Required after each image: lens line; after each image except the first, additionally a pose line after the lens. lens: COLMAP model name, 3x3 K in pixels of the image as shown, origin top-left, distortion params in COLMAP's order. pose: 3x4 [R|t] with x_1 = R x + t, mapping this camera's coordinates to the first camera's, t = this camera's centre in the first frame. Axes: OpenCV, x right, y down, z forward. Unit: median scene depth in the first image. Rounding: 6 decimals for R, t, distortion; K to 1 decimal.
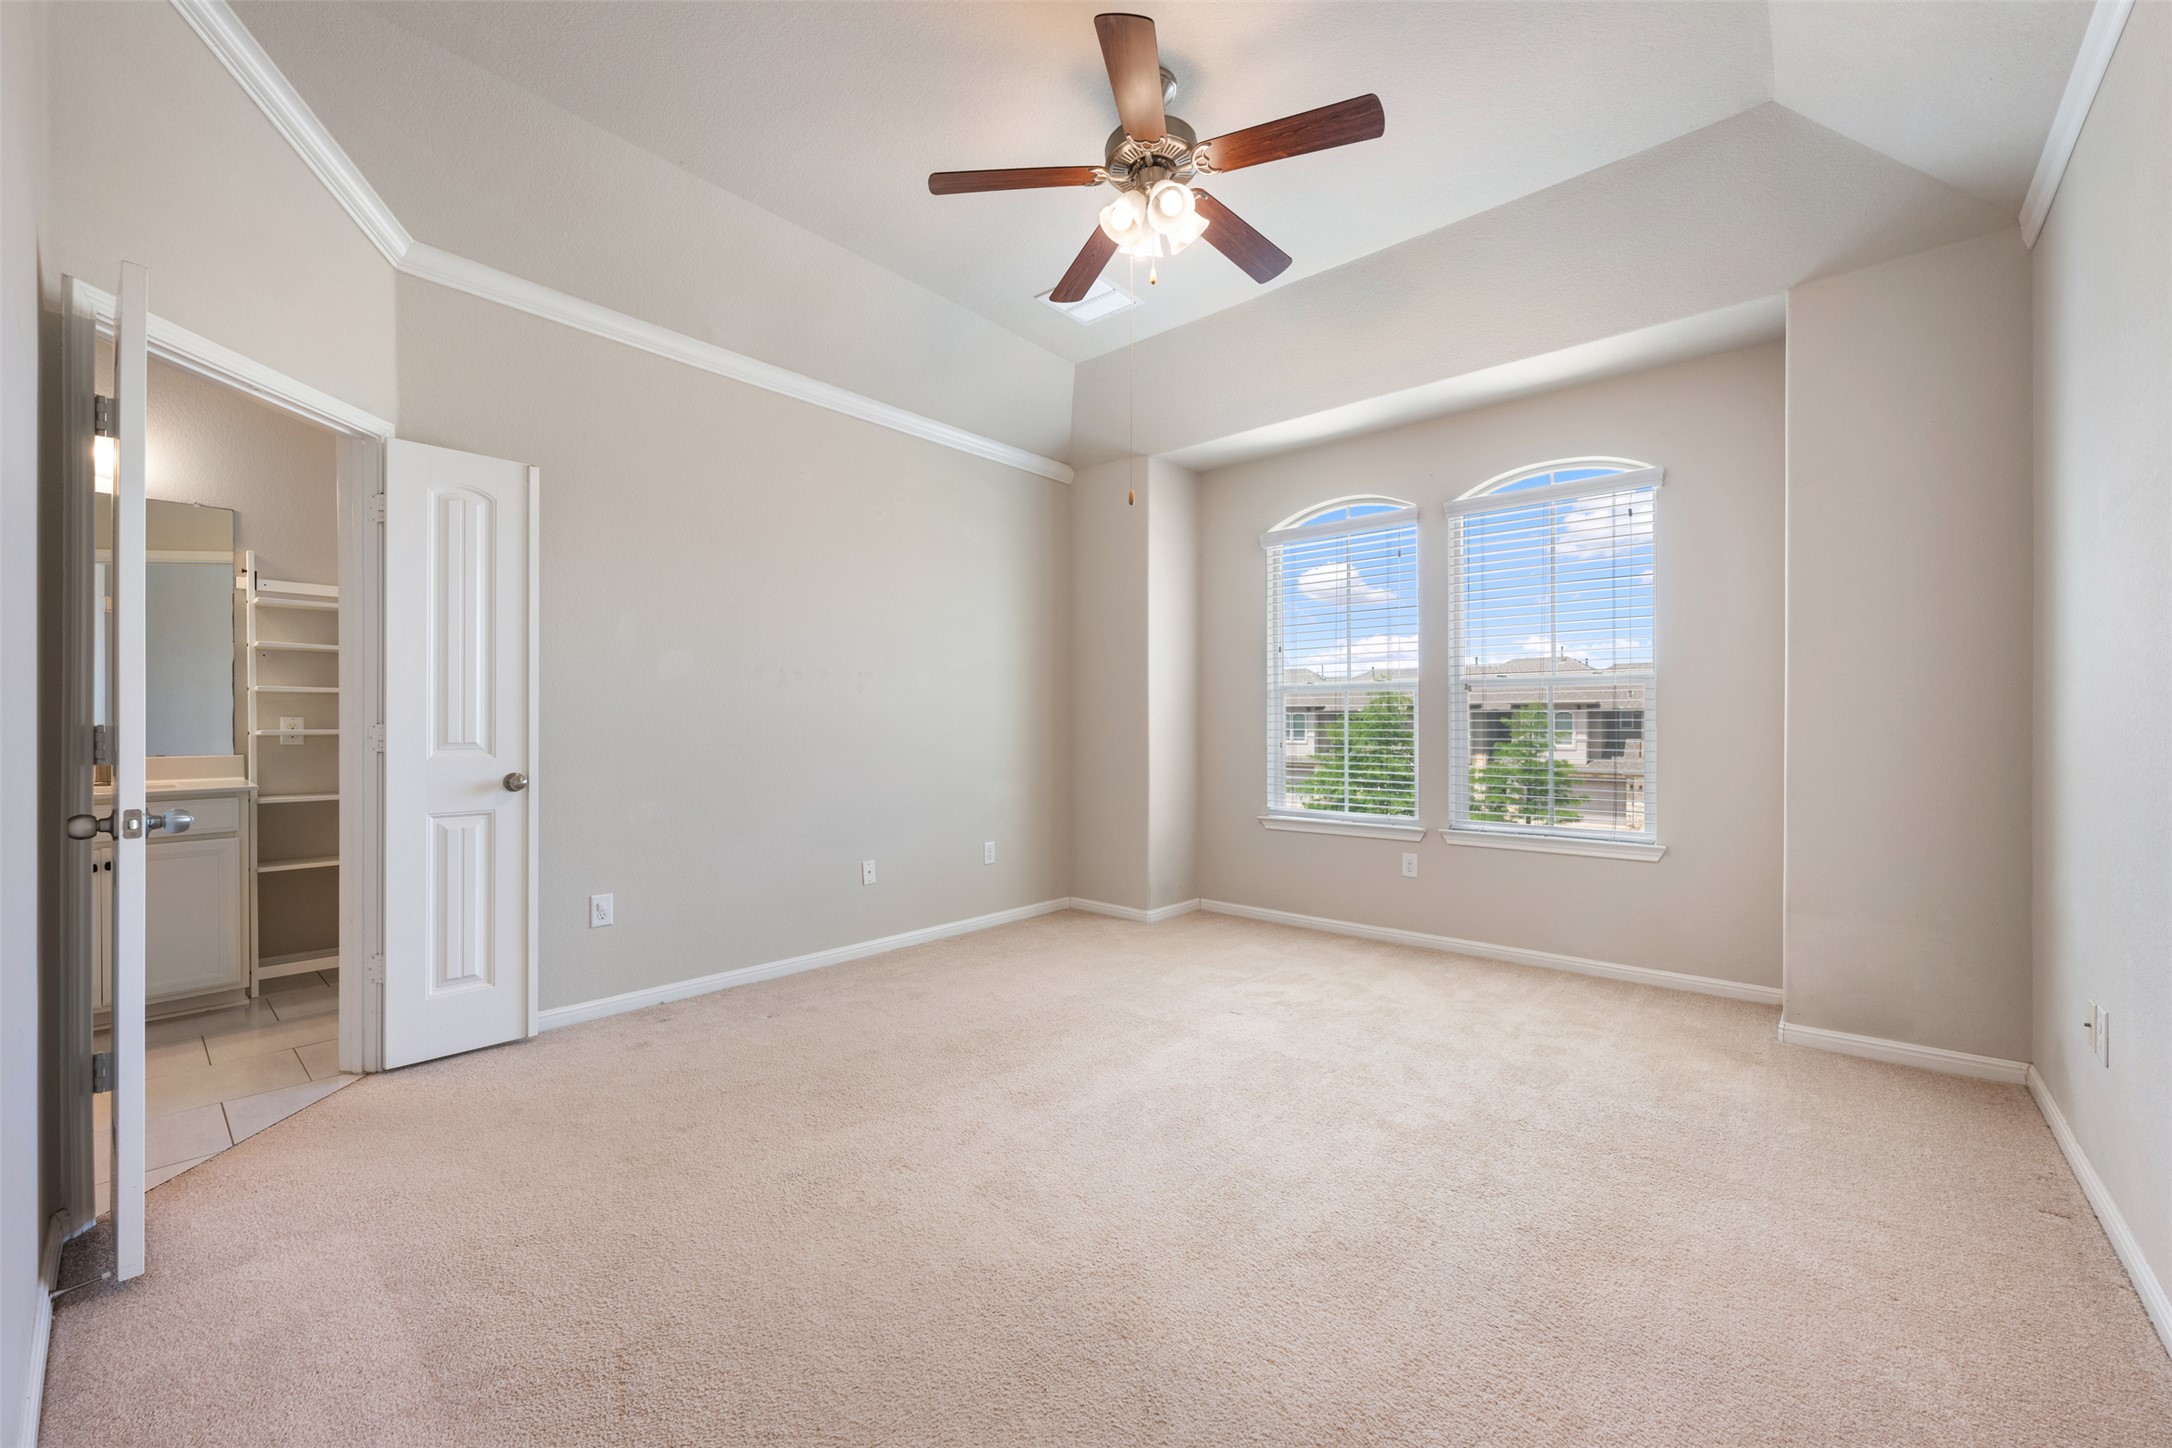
lens RADIAL K [[856.3, 0, 1083.2], [0, 856.3, 723.8], [0, 0, 1]] dist [-0.001755, 0.000053]
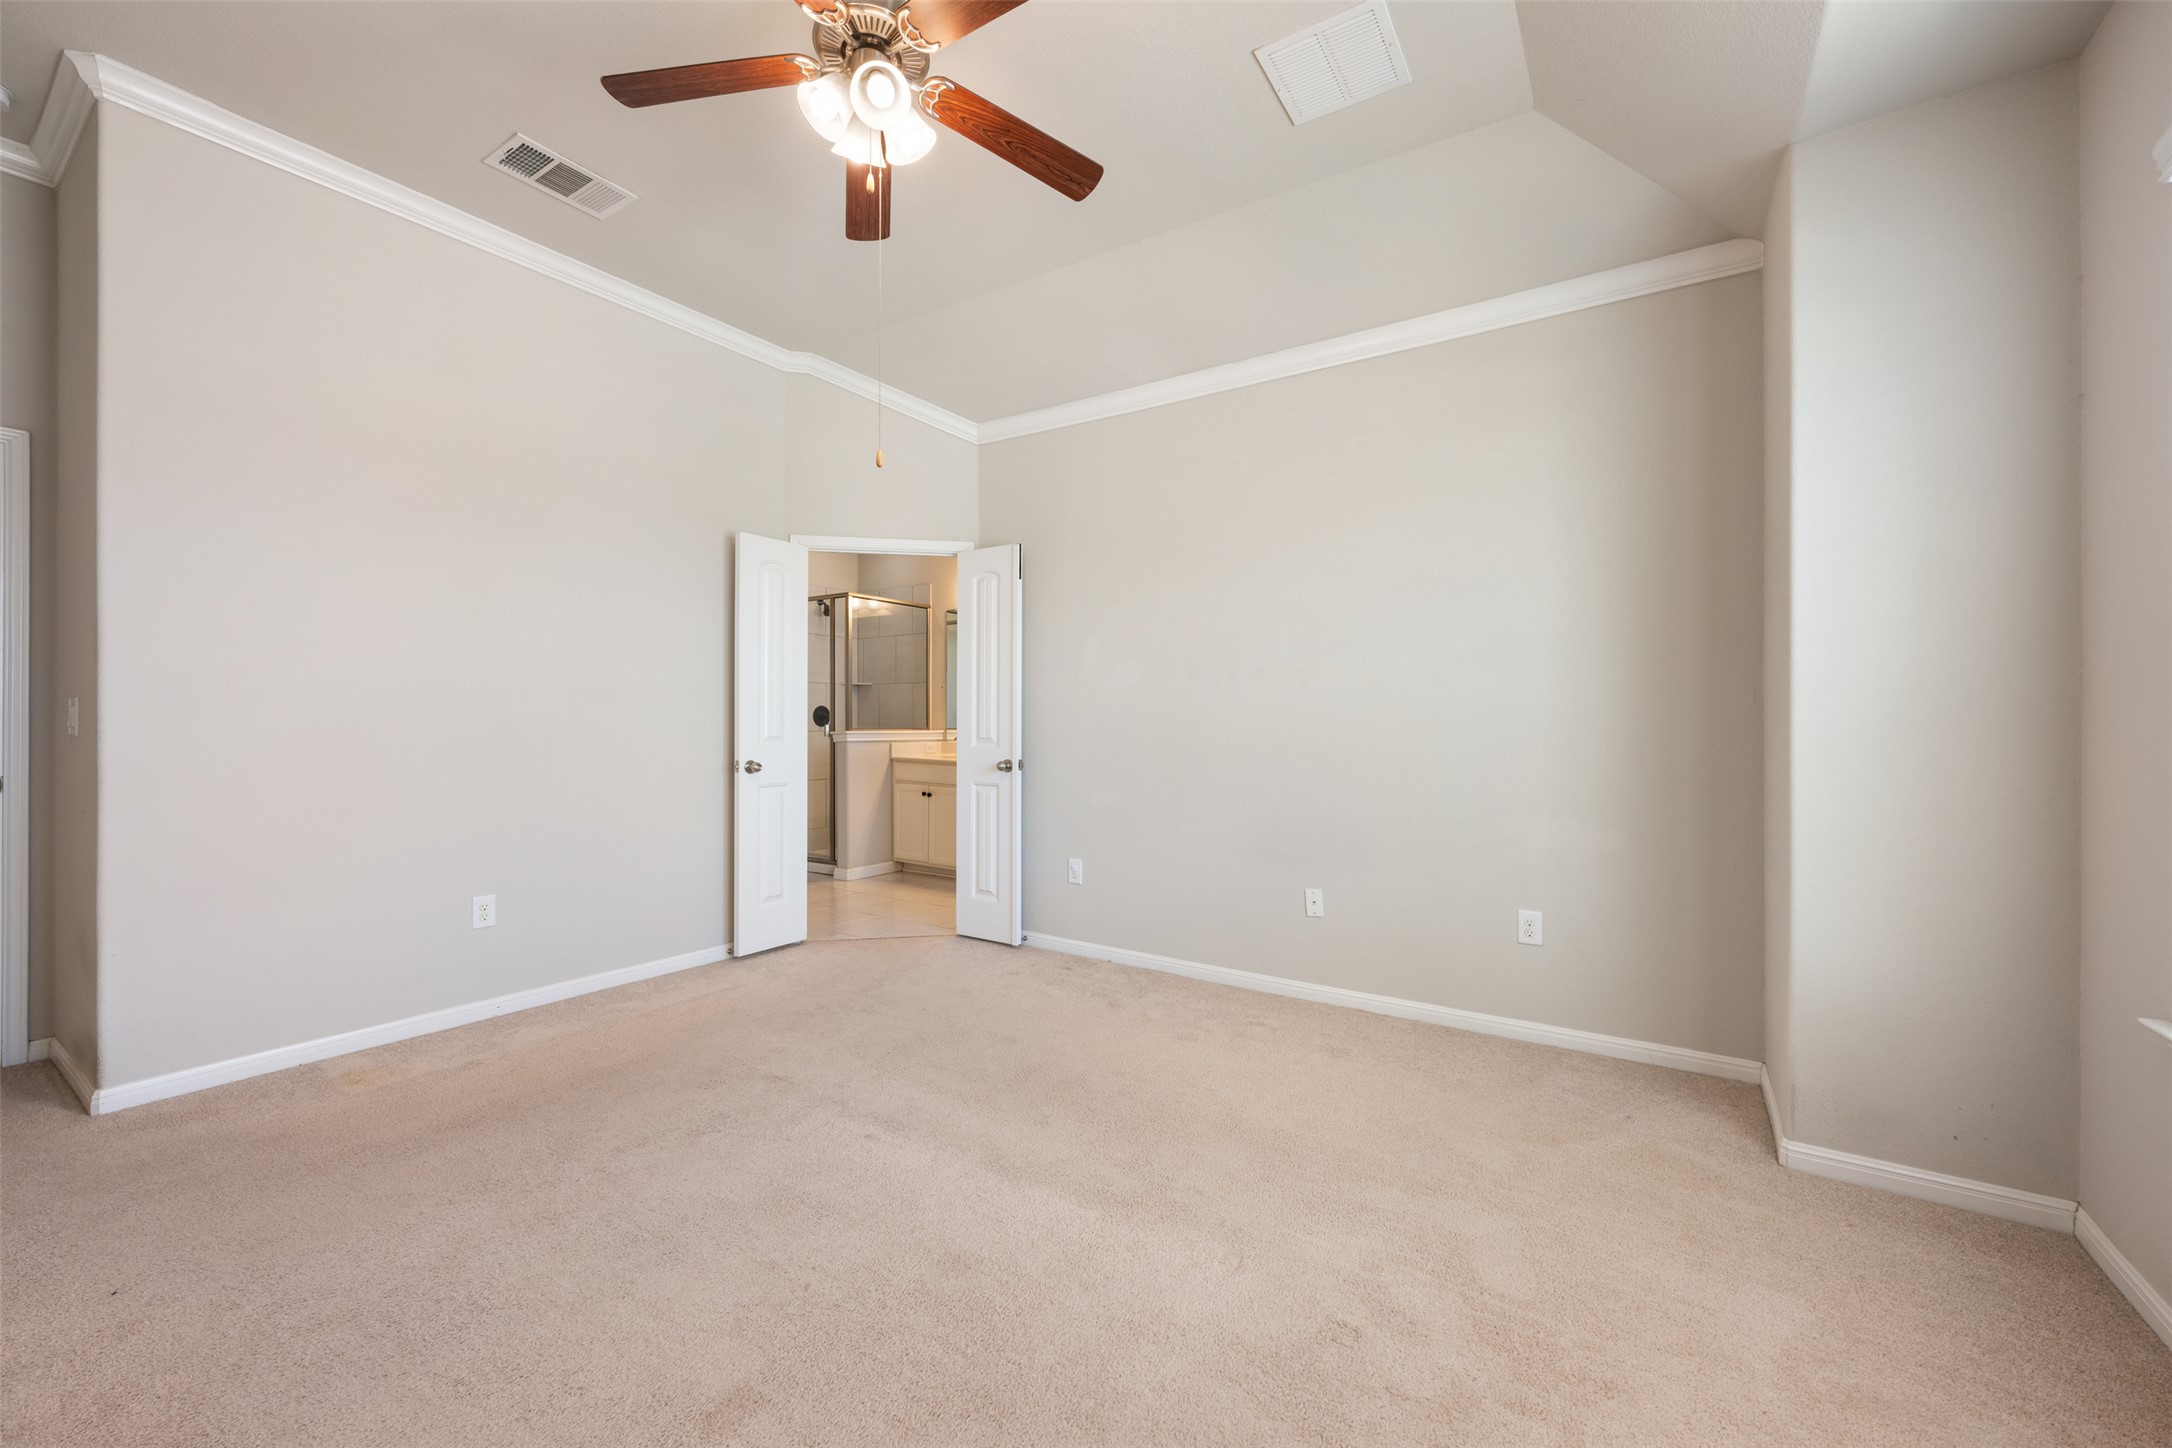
lens RADIAL K [[856.3, 0, 1083.2], [0, 856.3, 723.8], [0, 0, 1]] dist [-0.001755, 0.000053]
pose [[0.125159, -0.000461, -0.992137, 0.656039], [-0.003956, 0.999992, -0.000963, -0.001631], [0.992129, 0.004045, 0.125156, 0.782420]]
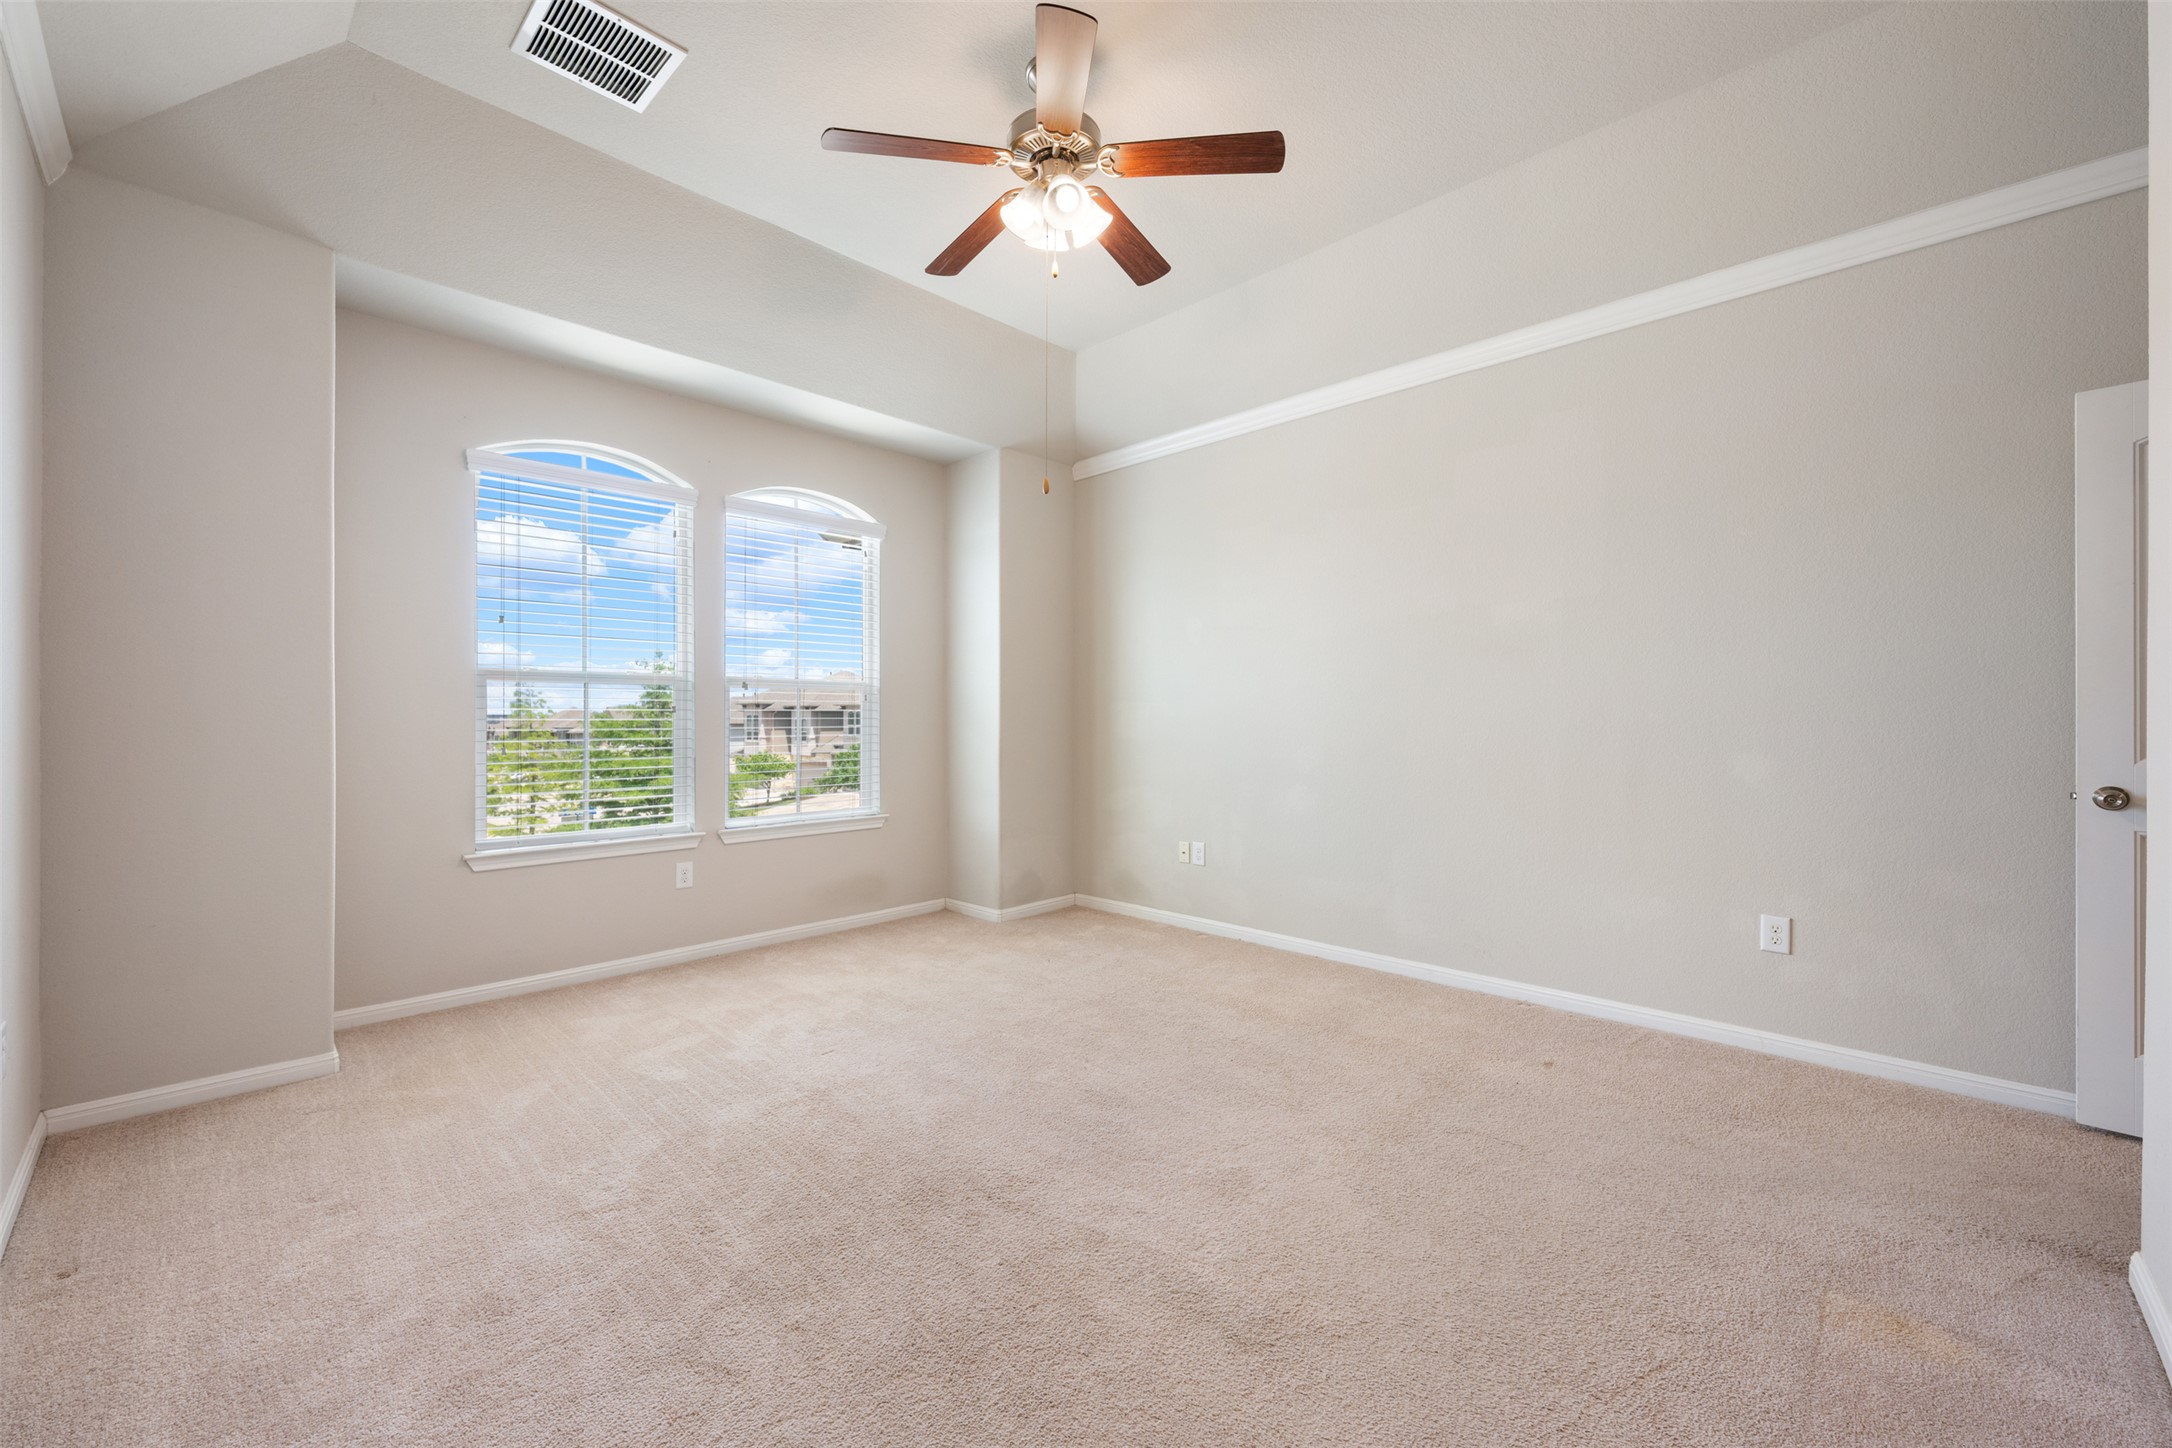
lens RADIAL K [[856.3, 0, 1083.2], [0, 856.3, 723.8], [0, 0, 1]] dist [-0.001755, 0.000053]
pose [[0.055219, -0.005653, 0.998458, -0.638128], [-0.000689, 0.999984, 0.005700, -0.004229], [-0.998474, -0.001002, 0.055214, 0.644456]]
